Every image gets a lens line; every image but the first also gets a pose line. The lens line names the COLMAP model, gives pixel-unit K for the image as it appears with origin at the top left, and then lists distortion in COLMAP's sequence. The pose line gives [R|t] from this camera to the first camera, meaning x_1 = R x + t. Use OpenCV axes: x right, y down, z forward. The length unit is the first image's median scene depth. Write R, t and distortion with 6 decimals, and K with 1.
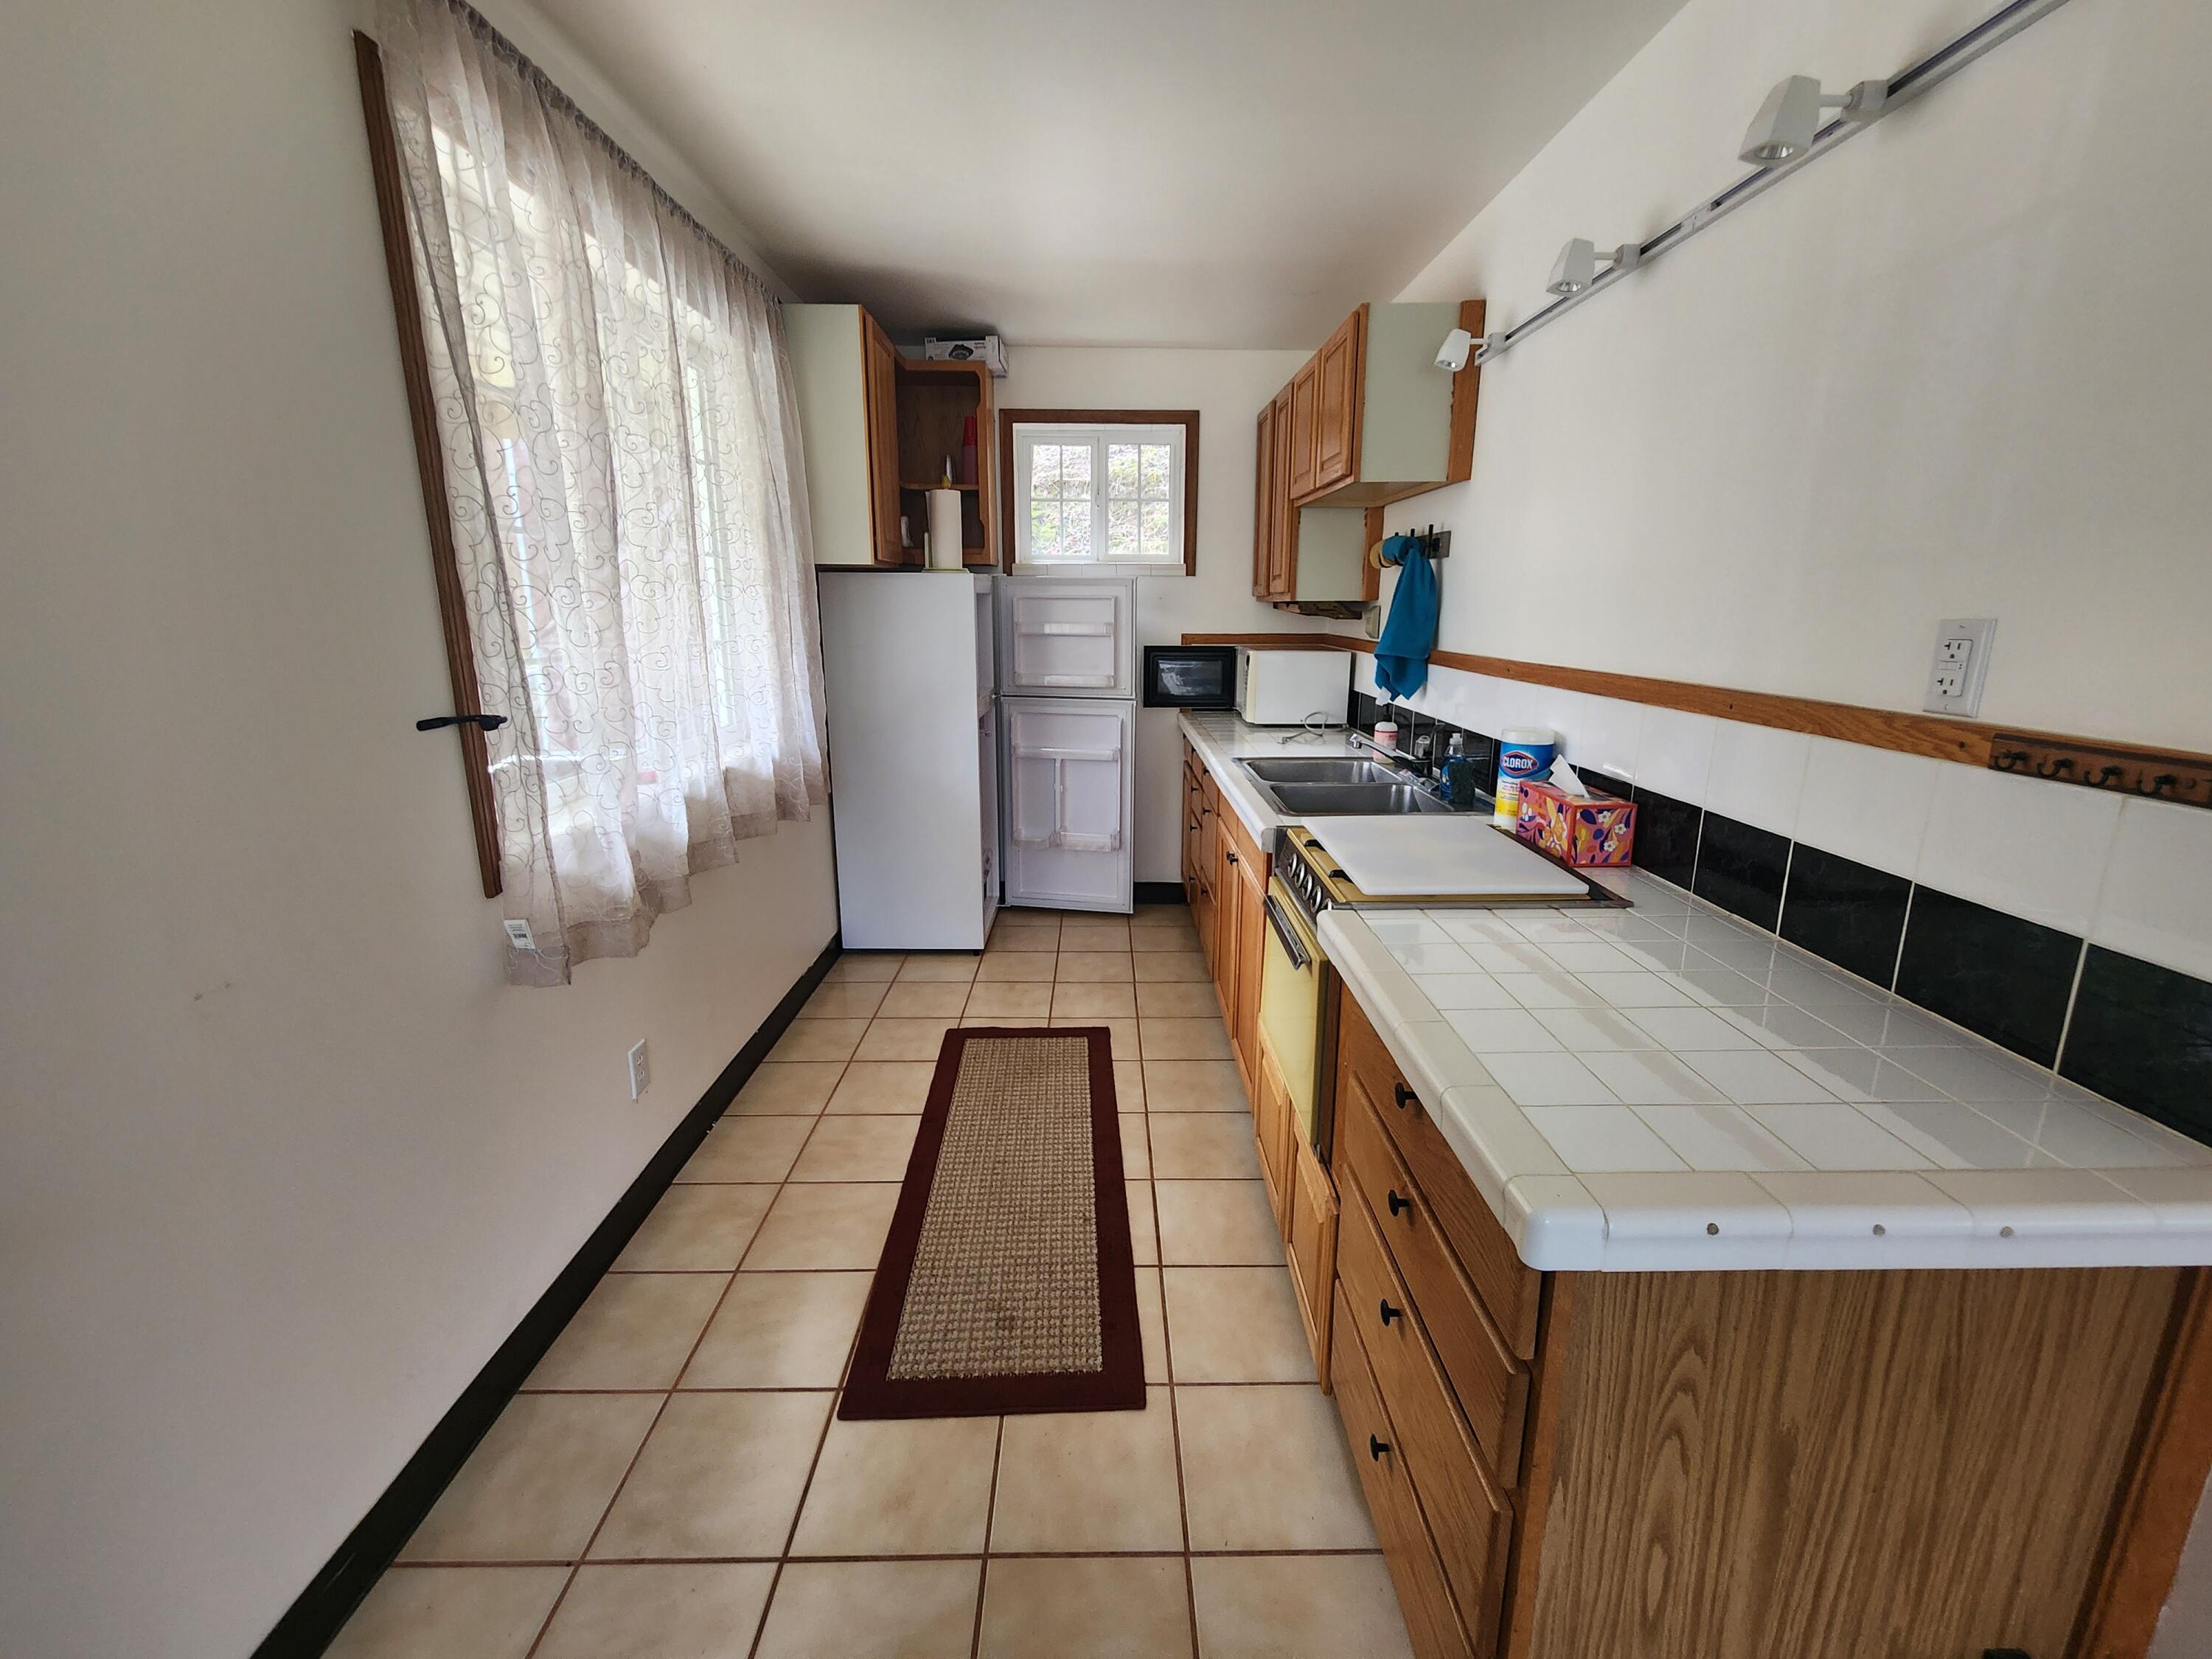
lens RADIAL K [[911.8, 0, 1107.3], [0, 911.8, 805.5], [0, 0, 1]] dist [0.000336, -0.000083]
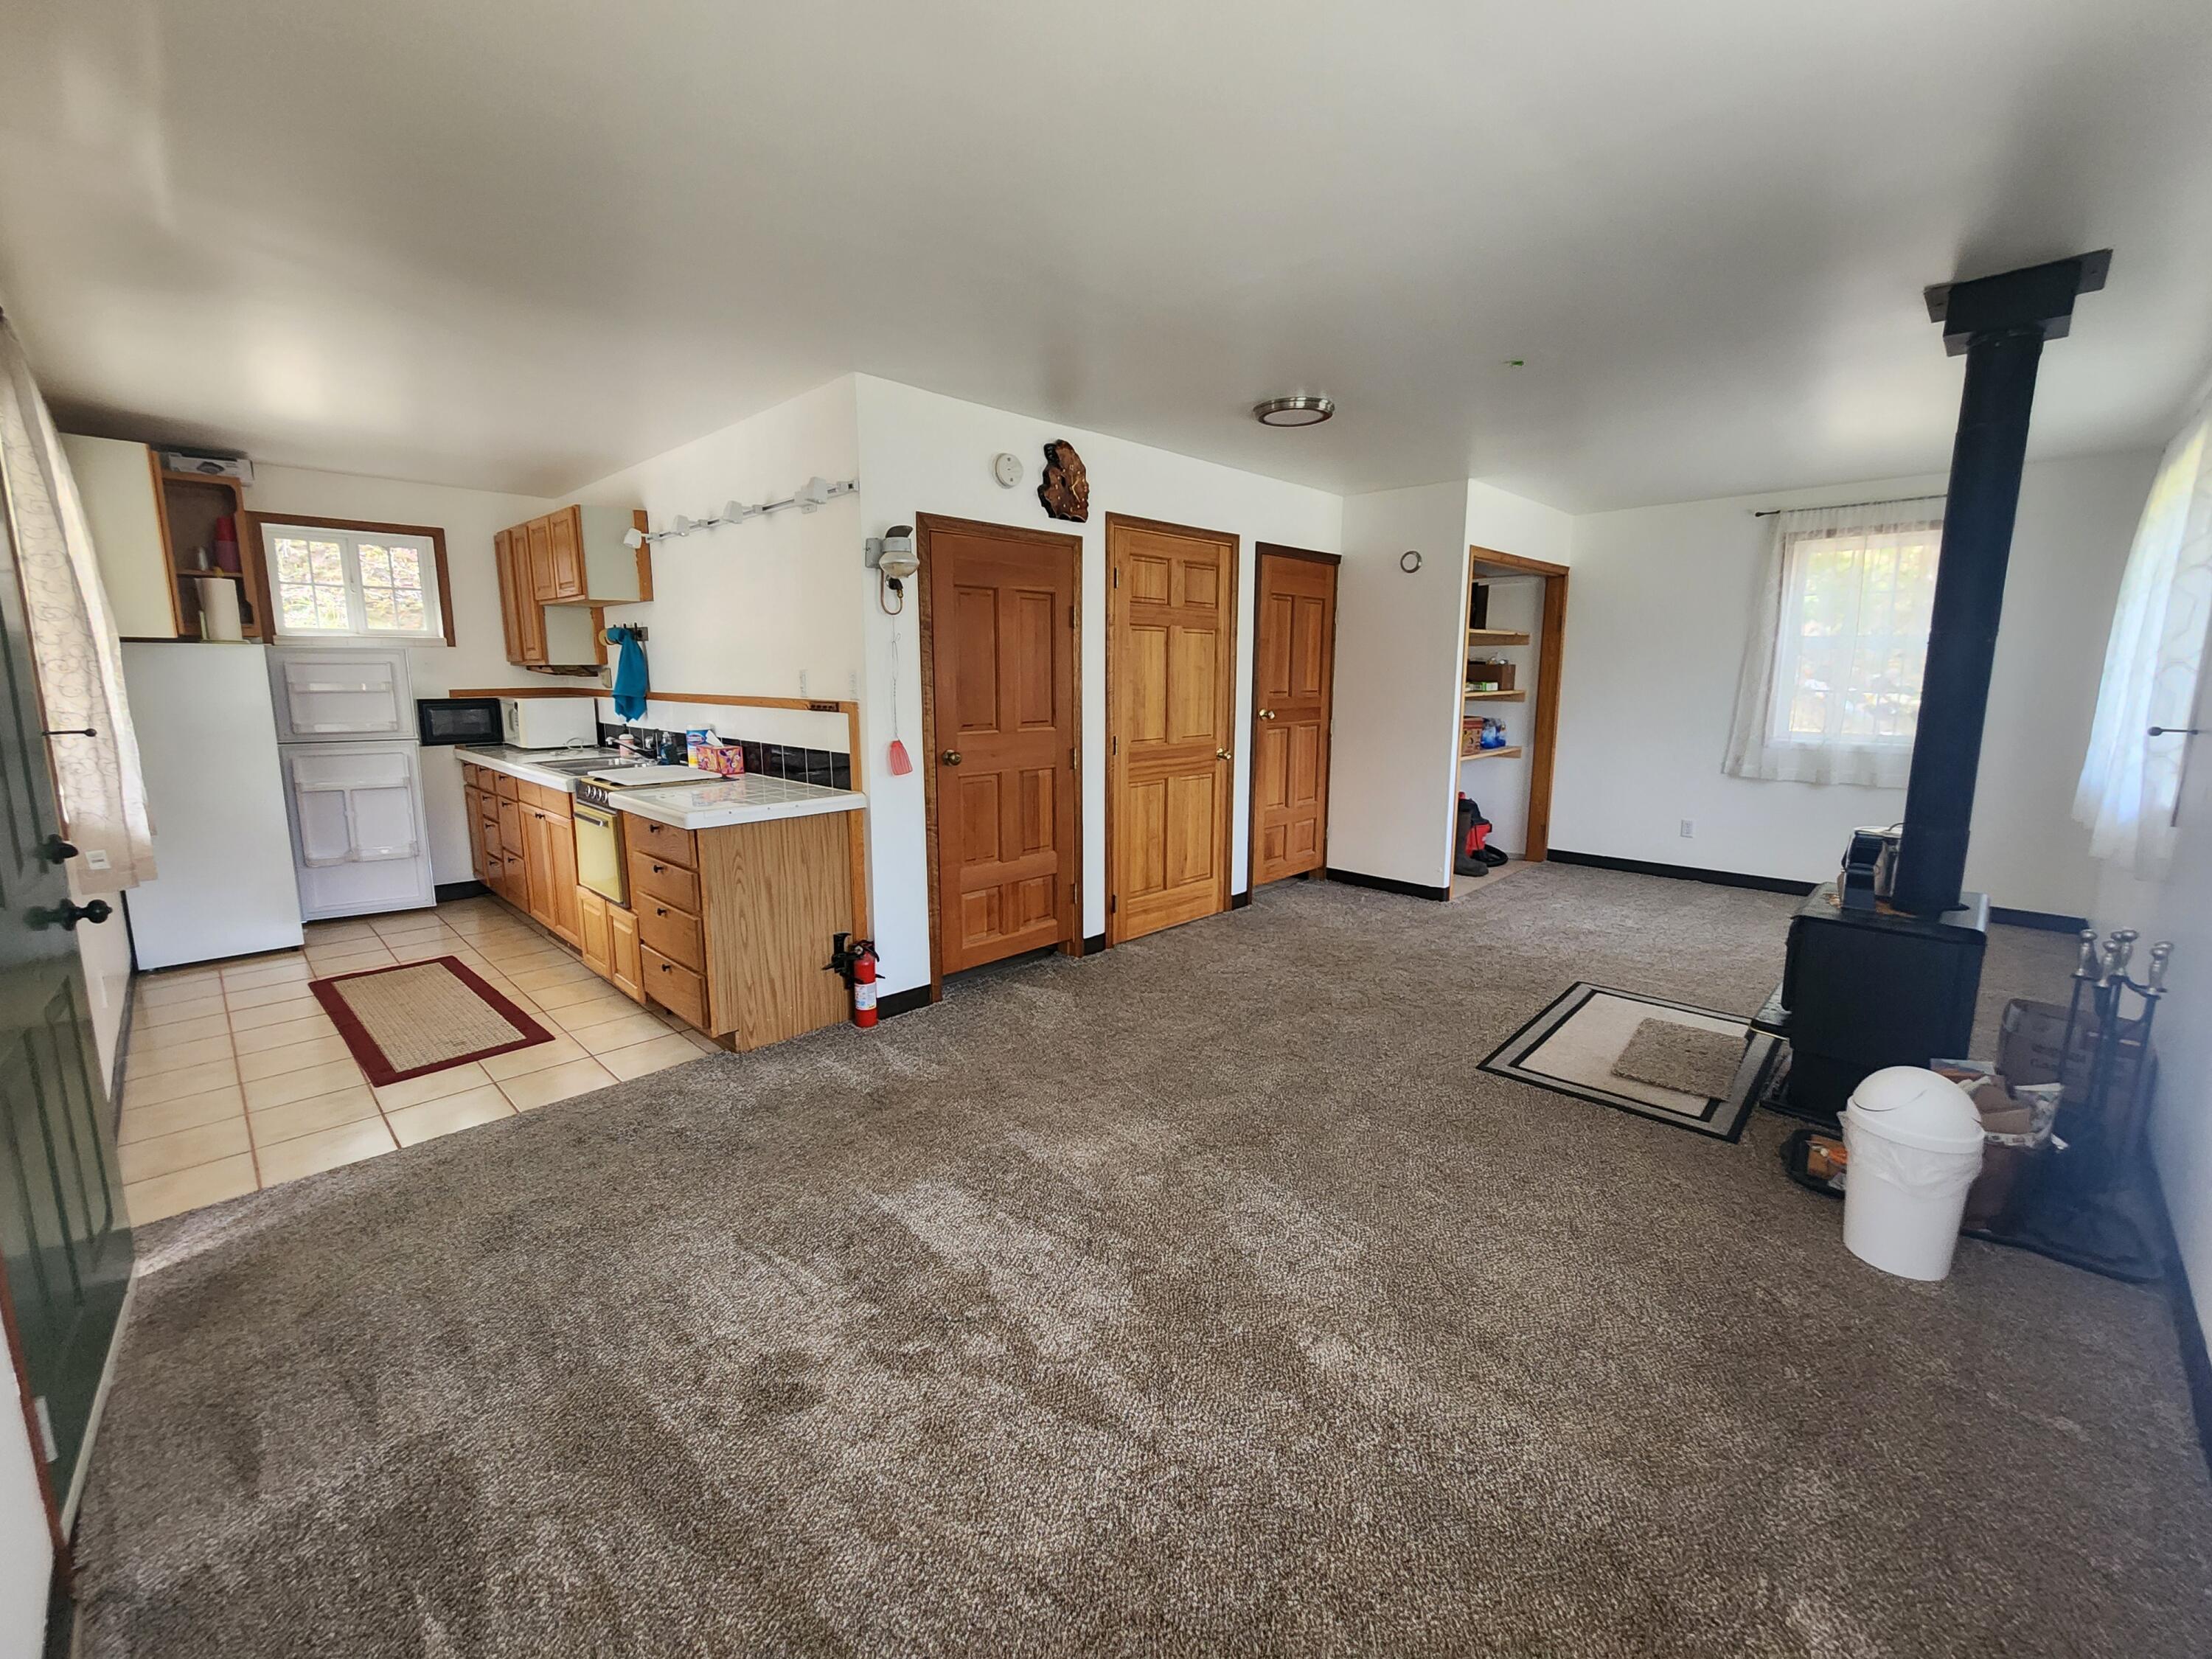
lens RADIAL K [[911.8, 0, 1107.3], [0, 911.8, 805.5], [0, 0, 1]] dist [0.000336, -0.000083]
pose [[0.702603, -0.110405, 0.702965, -0.241198], [0.157789, 0.987469, -0.002620, 0.162910], [-0.693867, 0.112761, 0.711220, -0.723969]]
